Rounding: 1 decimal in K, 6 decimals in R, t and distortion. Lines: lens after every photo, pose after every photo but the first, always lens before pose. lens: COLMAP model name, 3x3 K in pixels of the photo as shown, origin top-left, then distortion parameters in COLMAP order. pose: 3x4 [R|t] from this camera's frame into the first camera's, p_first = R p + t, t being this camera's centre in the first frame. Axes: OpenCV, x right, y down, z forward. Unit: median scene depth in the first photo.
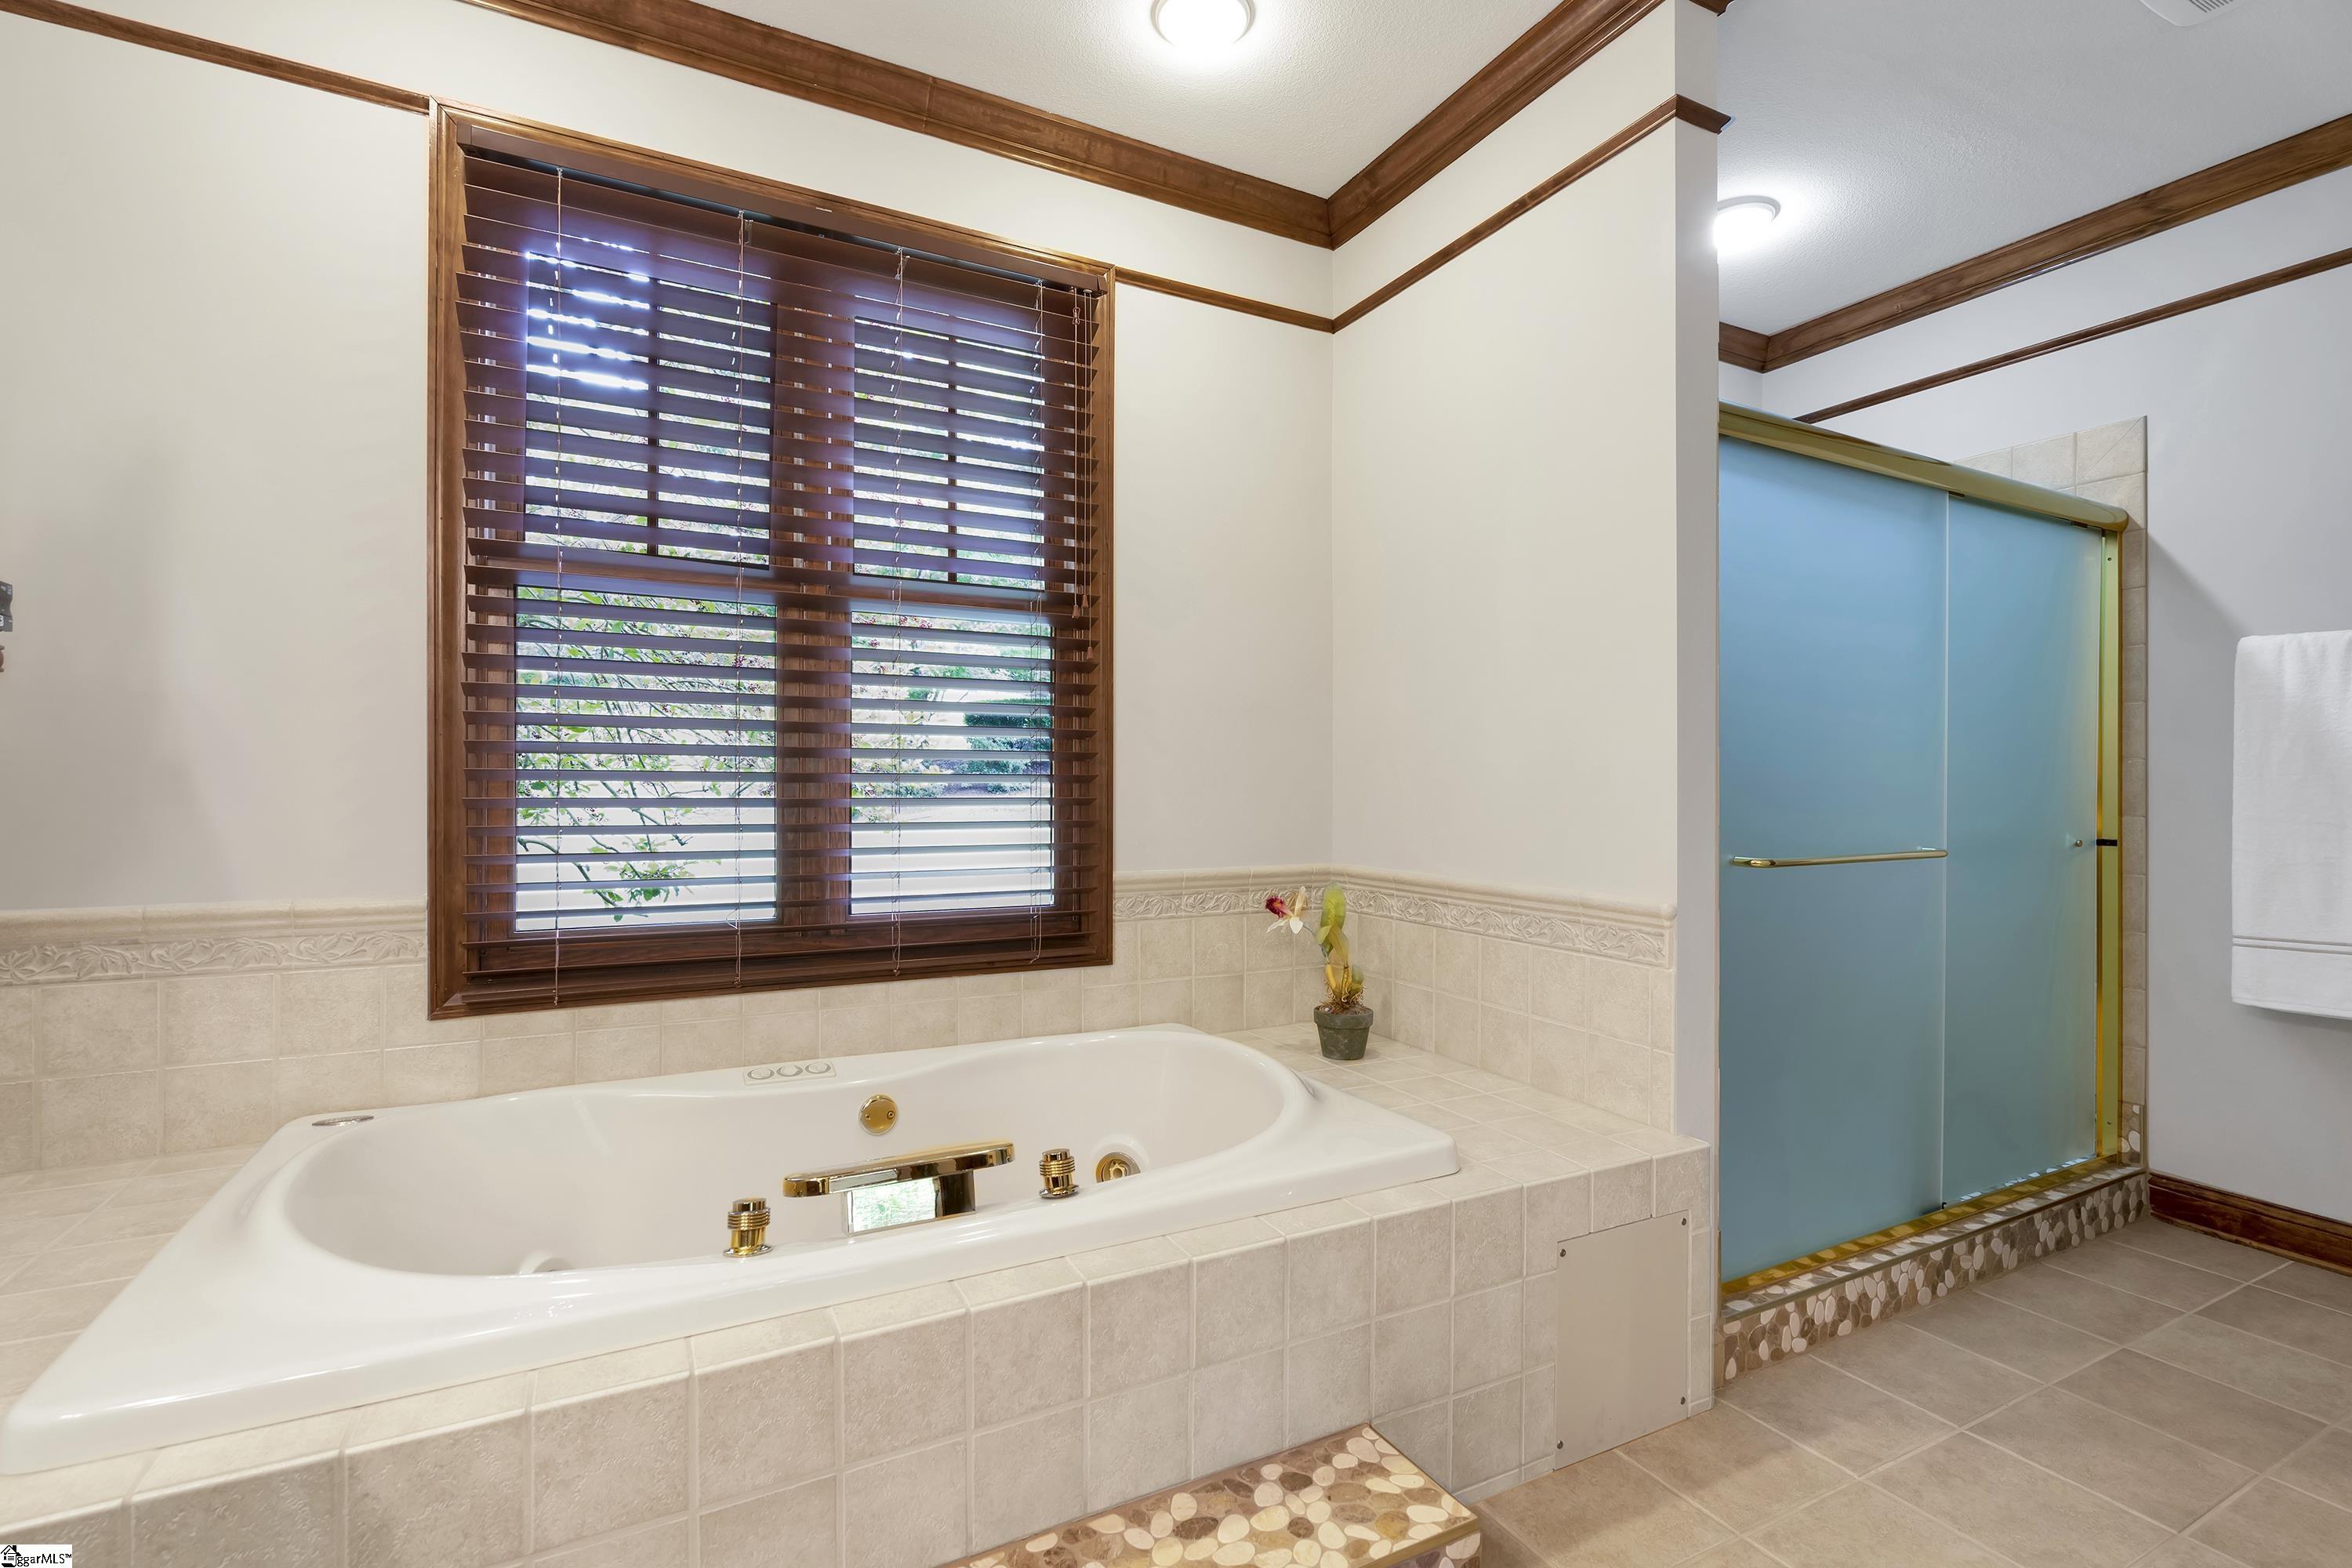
lens RADIAL K [[1073.7, 0, 1183.3], [0, 1073.7, 783.4], [0, 0, 1]] dist [-0.003867, -0.000354]
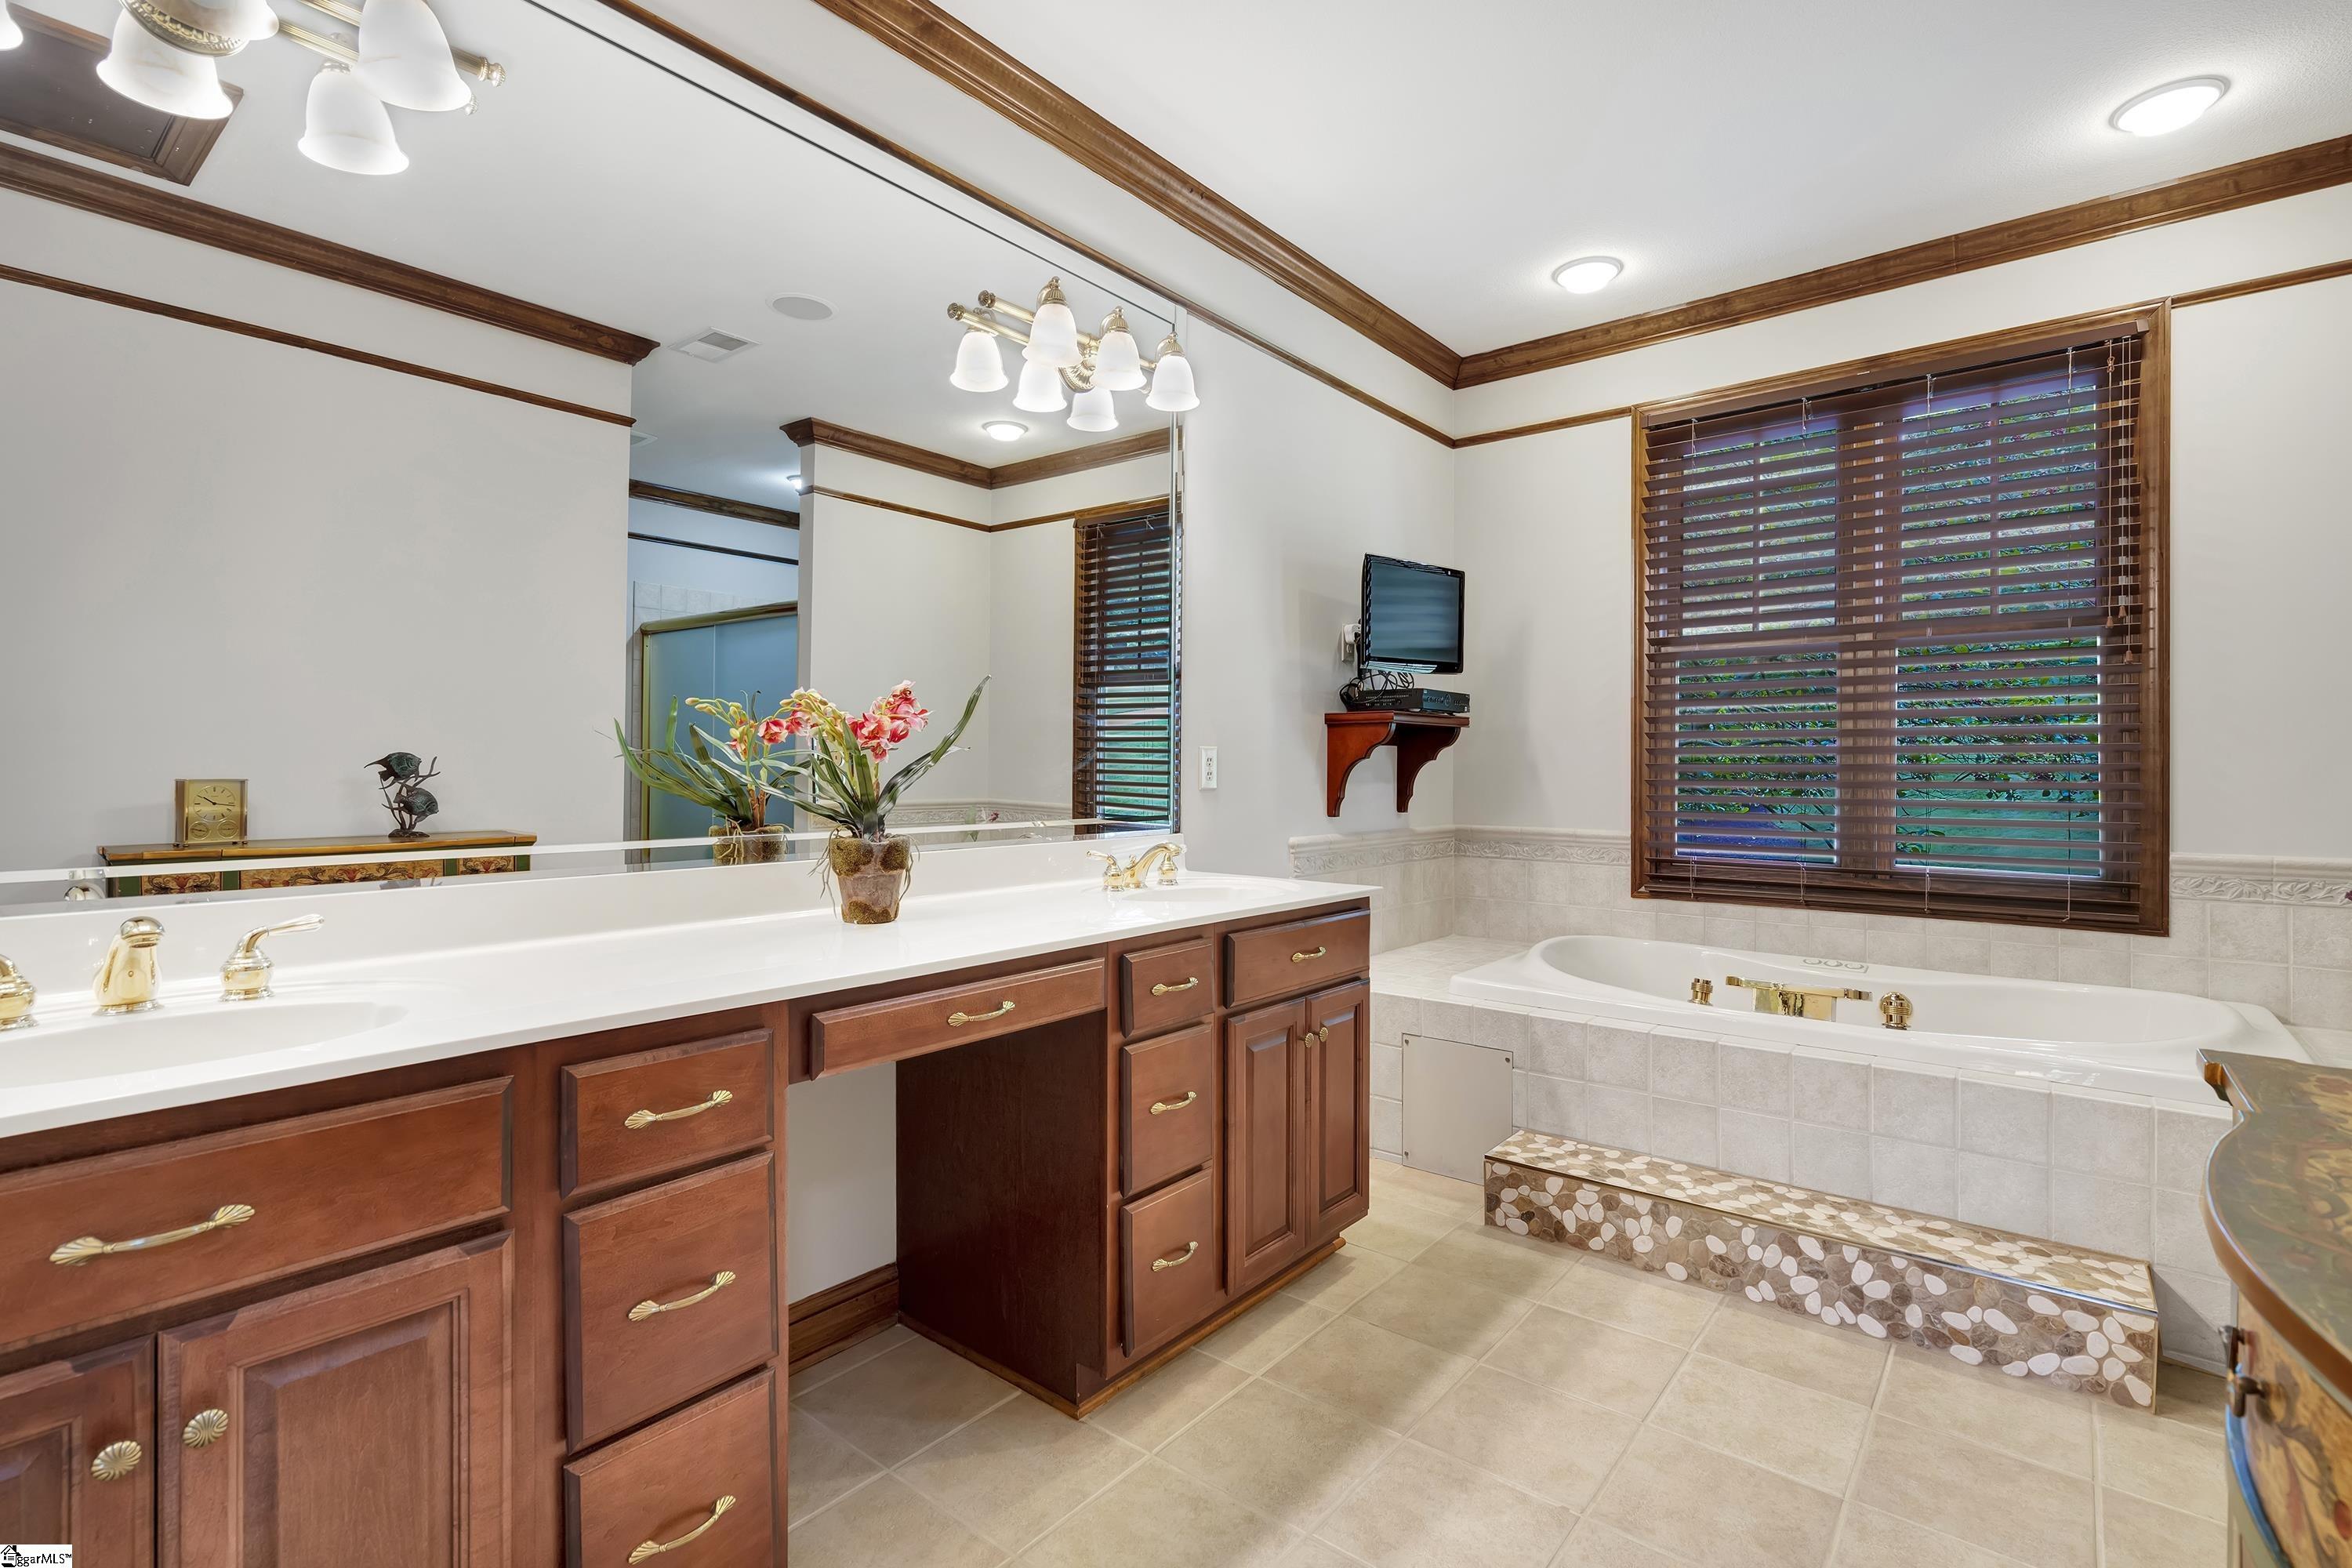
lens RADIAL K [[1073.7, 0, 1180.1], [0, 1073.7, 775.0], [0, 0, 1]] dist [-0.003867, -0.000354]
pose [[0.388034, 0.002504, -0.921642, 0.719251], [0.000430, 0.999996, 0.002898, 0.000554], [0.921645, -0.001521, 0.388031, -0.459306]]
